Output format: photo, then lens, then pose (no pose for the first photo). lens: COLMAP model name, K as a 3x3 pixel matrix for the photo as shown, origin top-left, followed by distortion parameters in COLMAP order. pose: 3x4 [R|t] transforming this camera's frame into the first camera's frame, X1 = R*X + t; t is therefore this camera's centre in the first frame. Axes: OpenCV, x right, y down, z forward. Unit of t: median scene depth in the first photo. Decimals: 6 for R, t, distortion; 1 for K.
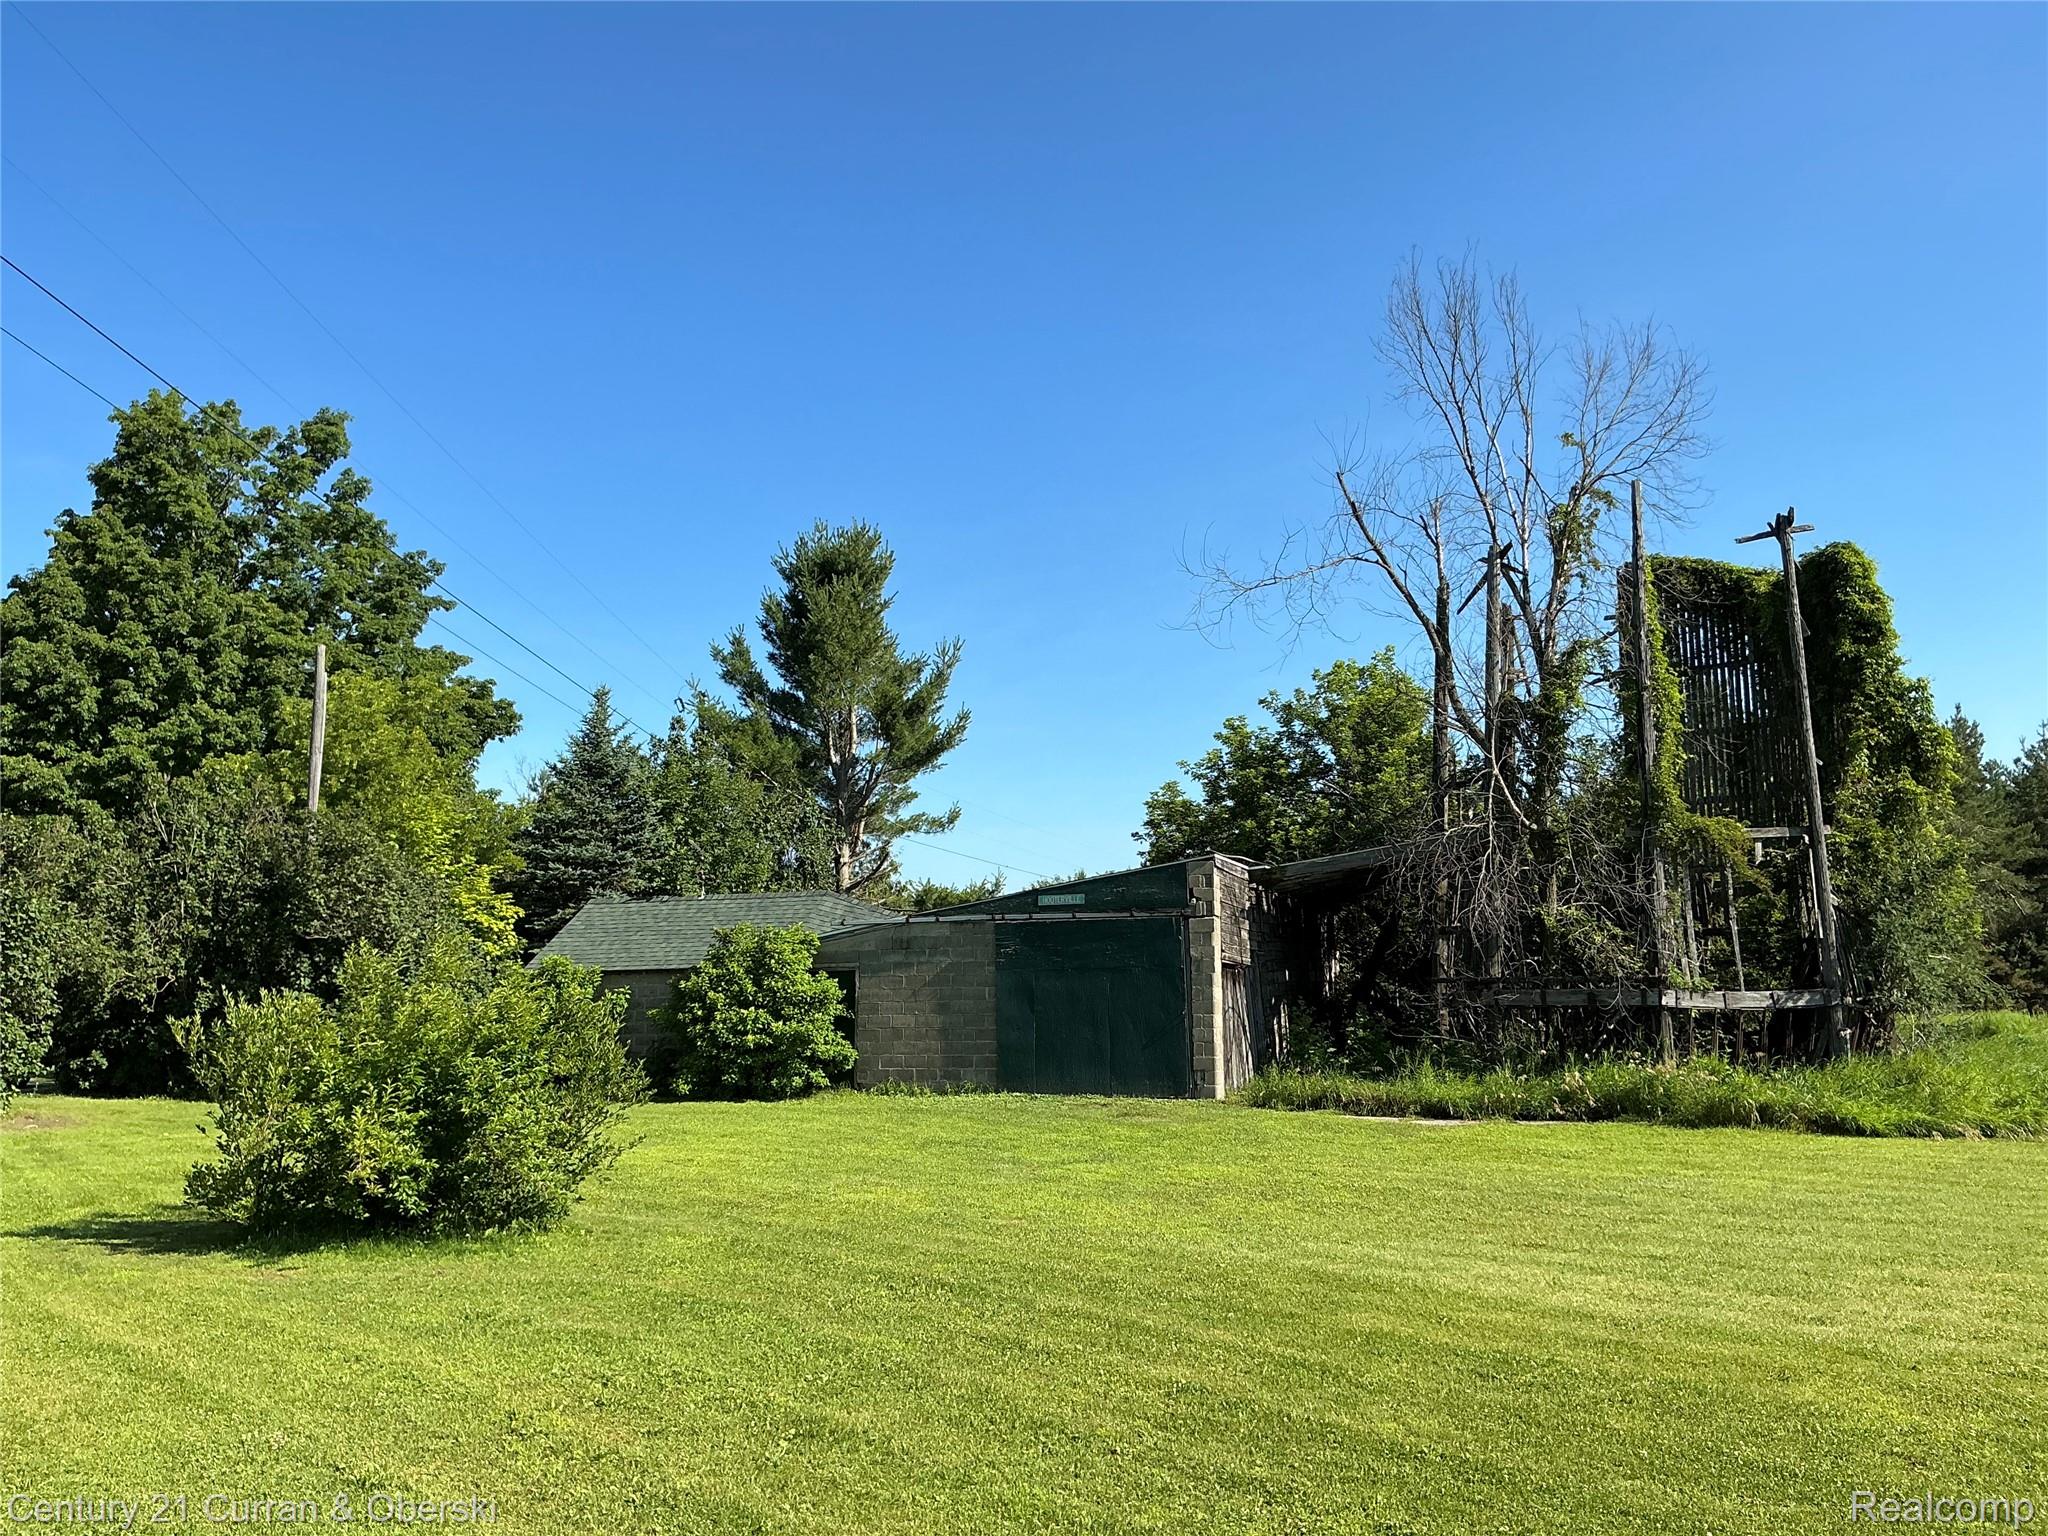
lens RADIAL K [[1678.5, 0, 1040.5], [0, 1678.5, 769.1], [0, 0, 1]] dist [0.091009, -0.155258]
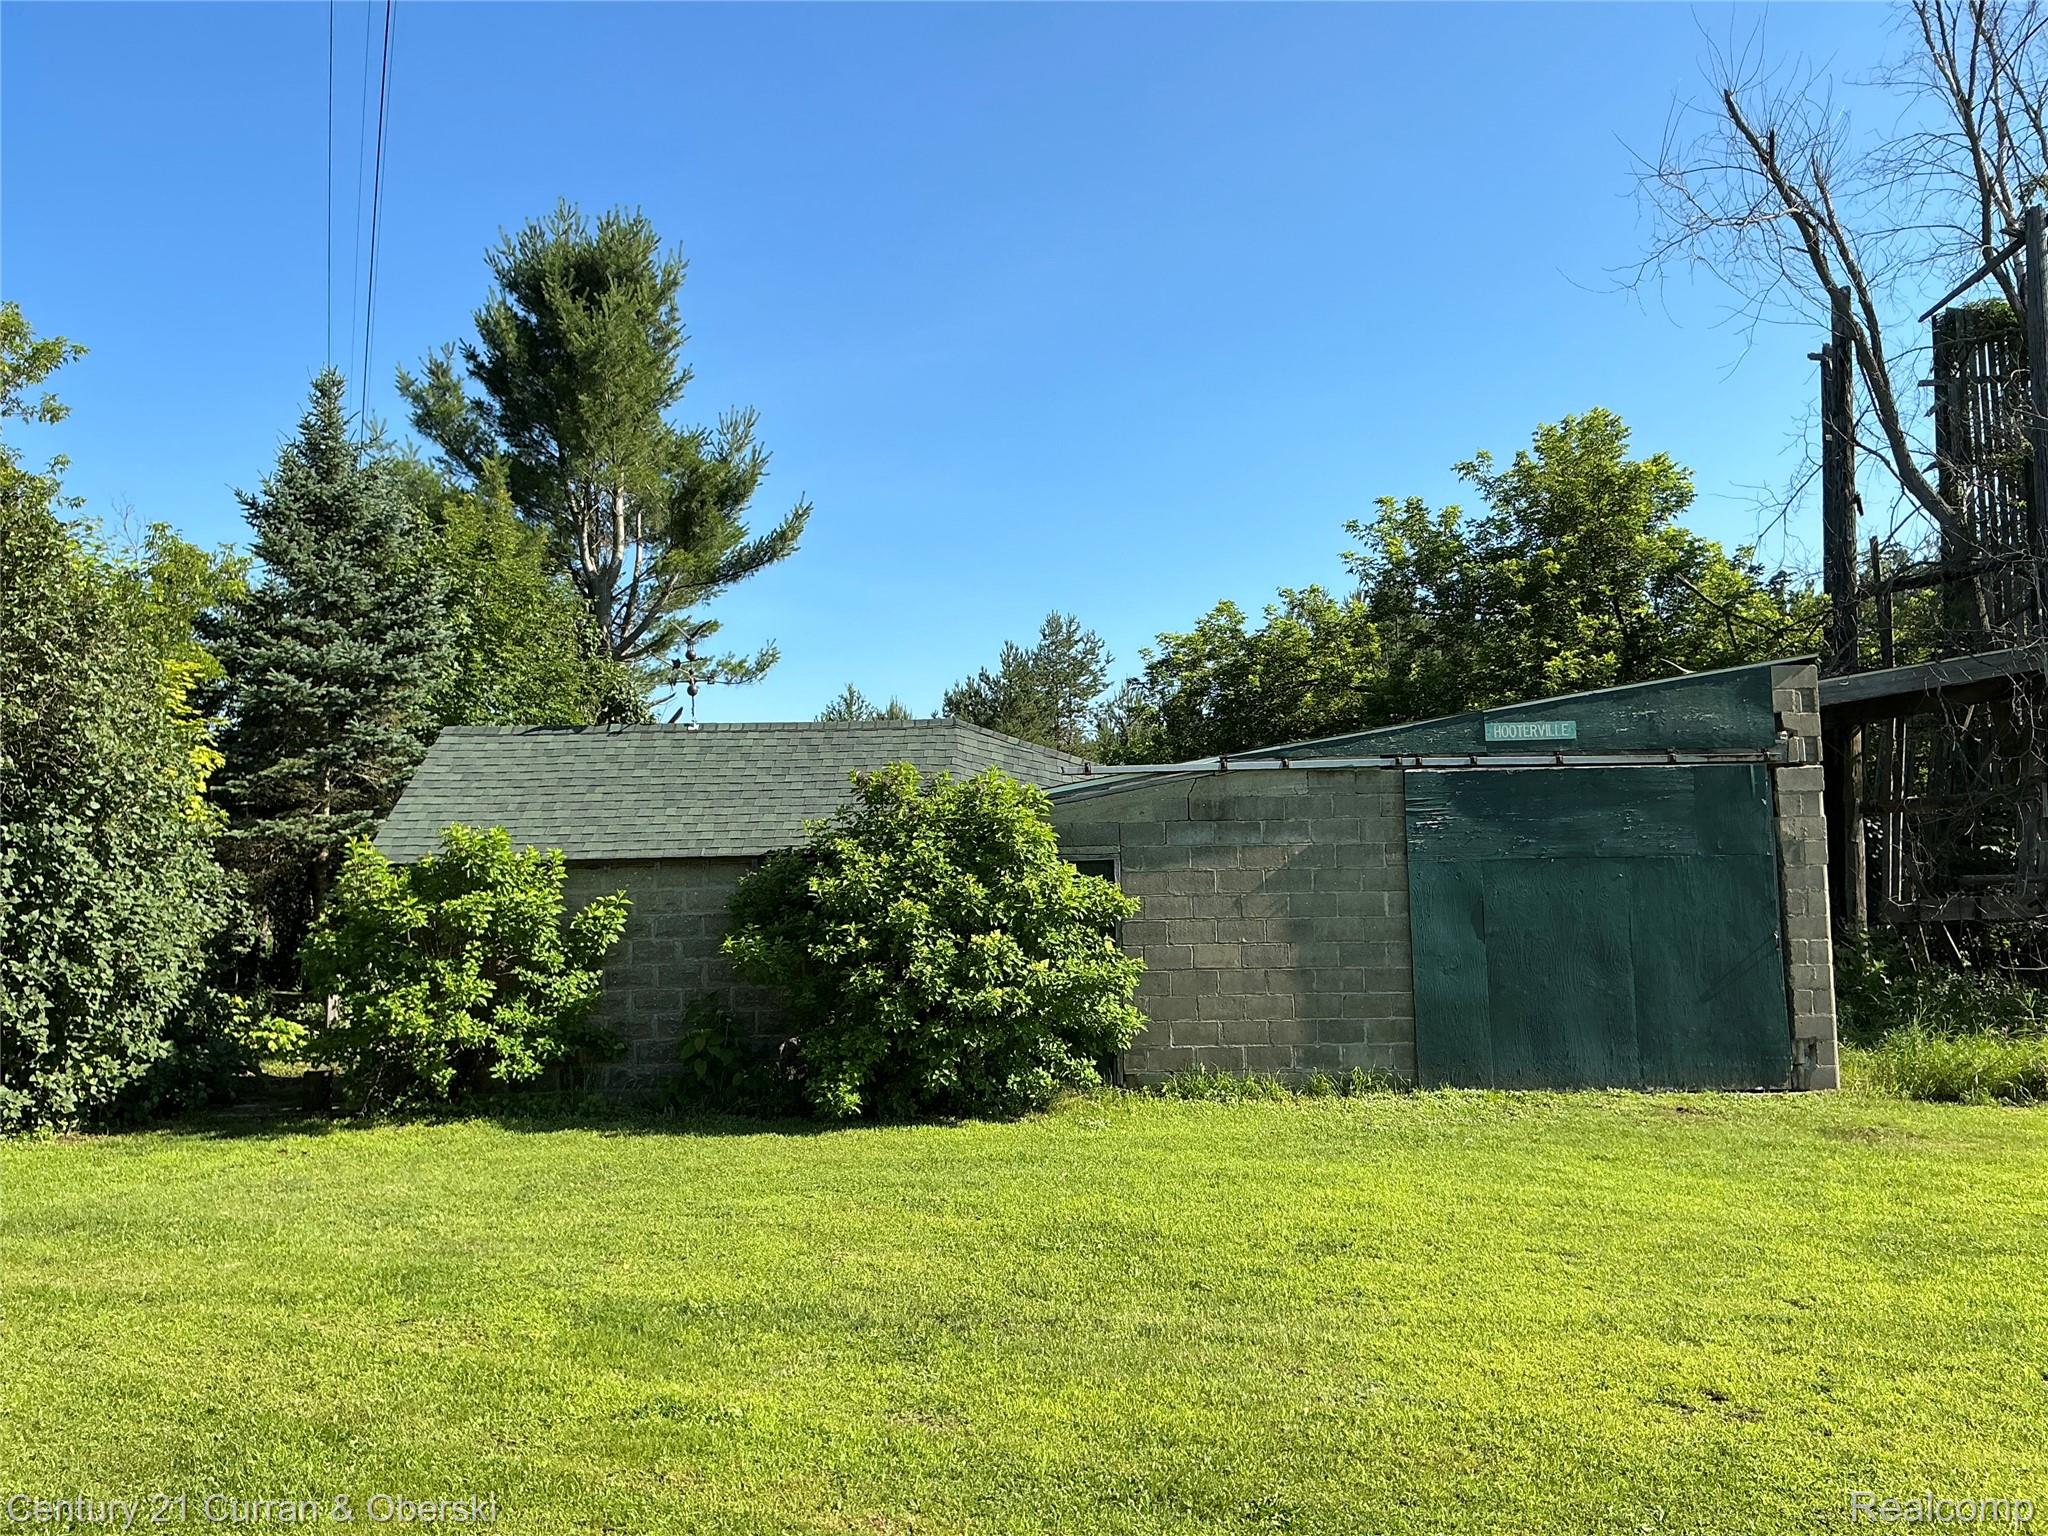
lens RADIAL K [[1678.5, 0, 1009.1], [0, 1678.5, 774.1], [0, 0, 1]] dist [0.091009, -0.155258]
pose [[0.941402, 0.023851, 0.336443, -0.323357], [-0.038827, 0.998529, 0.037855, 0.076148], [-0.335045, -0.048700, 0.940943, 0.534157]]
